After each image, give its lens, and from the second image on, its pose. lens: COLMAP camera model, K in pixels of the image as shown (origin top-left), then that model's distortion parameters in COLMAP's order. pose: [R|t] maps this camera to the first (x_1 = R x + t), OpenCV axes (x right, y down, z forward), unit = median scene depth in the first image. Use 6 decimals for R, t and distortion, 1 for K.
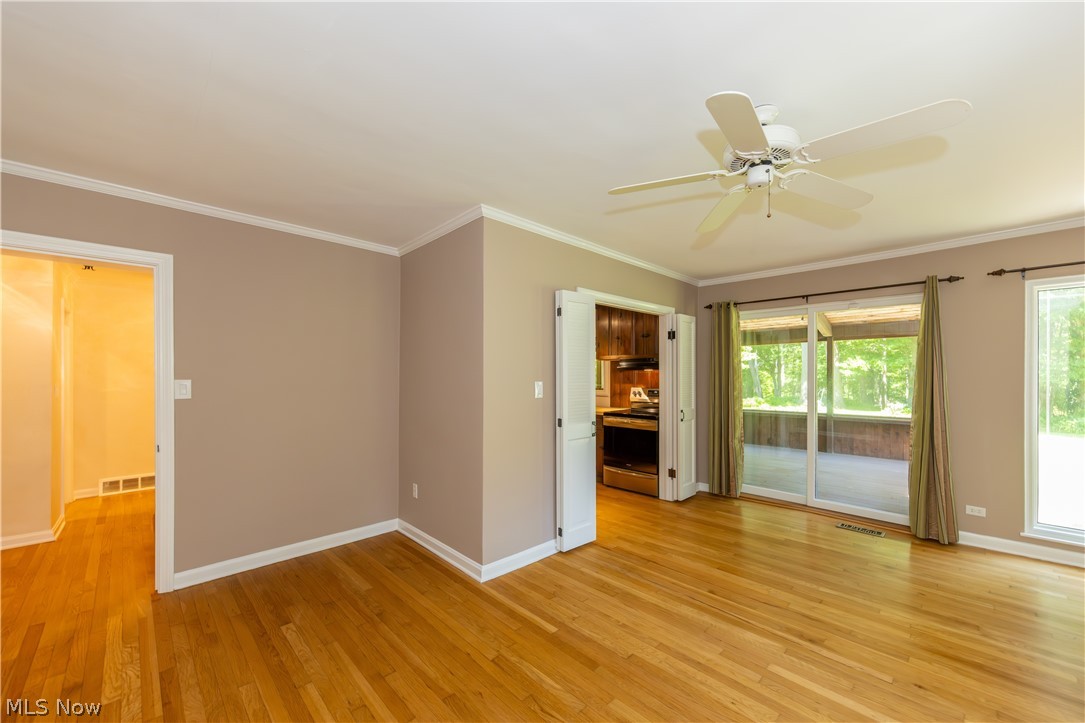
lens RADIAL K [[410.6, 0, 581.6], [0, 410.6, 374.3], [0, 0, 1]] dist [0.004479, -0.000275]
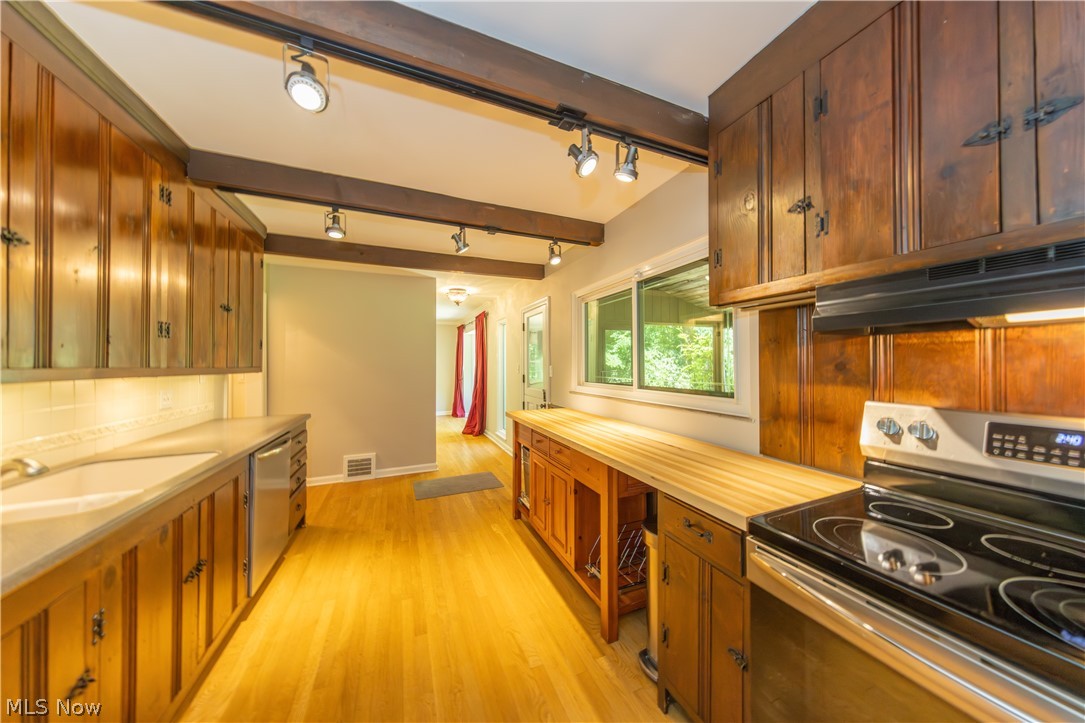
lens RADIAL K [[345.8, 0, 546.8], [0, 345.8, 360.4], [0, 0, 1]] dist [0.002607, 0.000052]
pose [[0.915022, -0.009509, -0.403292, 0.057625], [0.008699, 0.999955, -0.003841, 0.011933], [0.403311, 0.000007, 0.915063, 1.510803]]
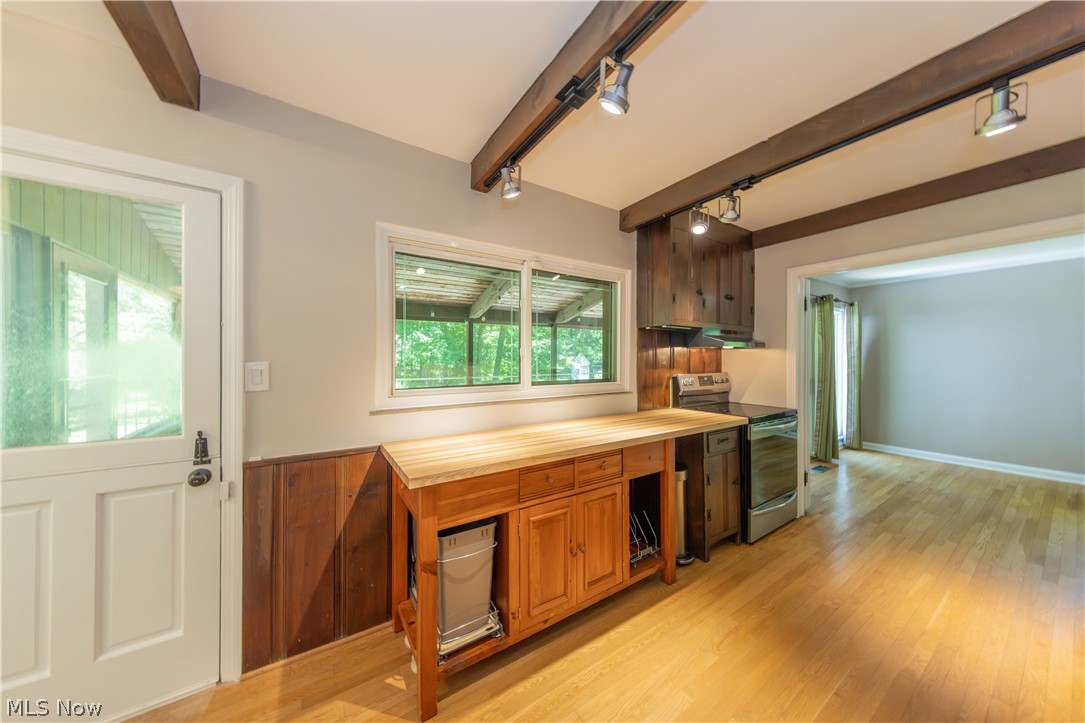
lens RADIAL K [[345.8, 0, 544.2], [0, 345.8, 358.3], [0, 0, 1]] dist [0.002607, 0.000052]
pose [[0.240974, -0.001750, 0.970530, -0.918836], [-0.002373, 0.999994, 0.002392, 0.014908], [-0.970529, -0.002879, 0.240968, 2.220583]]
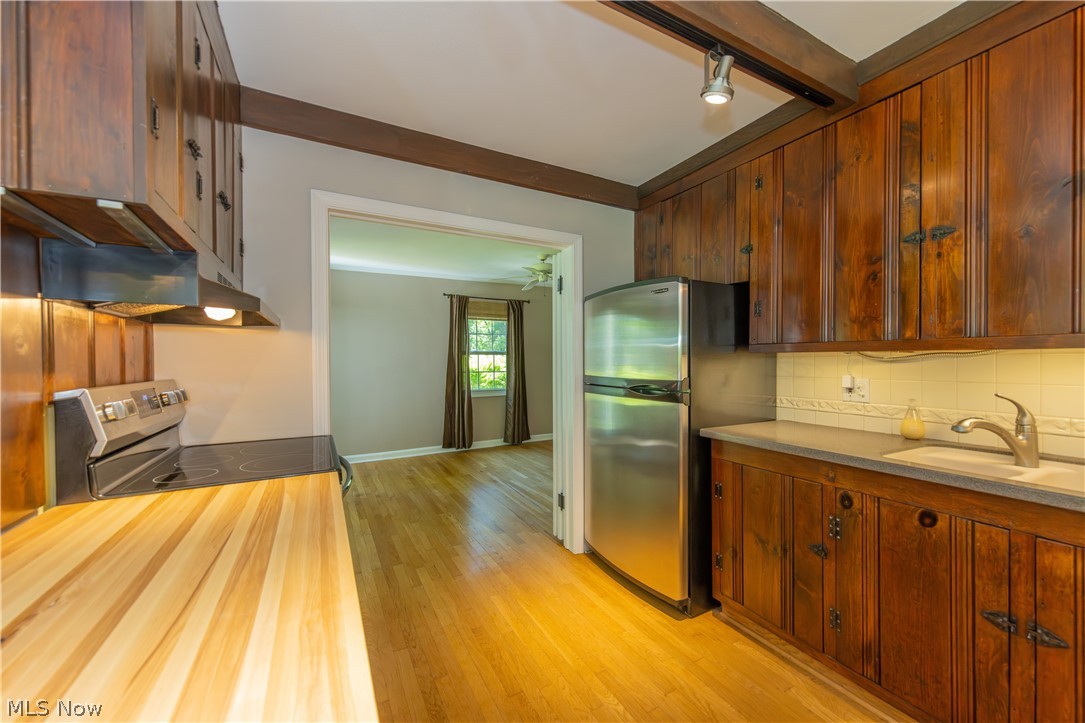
lens RADIAL K [[417.3, 0, 545.6], [0, 417.3, 360.0], [0, 0, 1]] dist [0.005090, 0.000158]
pose [[-0.946335, 0.007124, 0.323109, -0.293384], [0.006618, 0.999975, -0.002667, 0.043039], [-0.323120, -0.000386, -0.946358, 2.313218]]
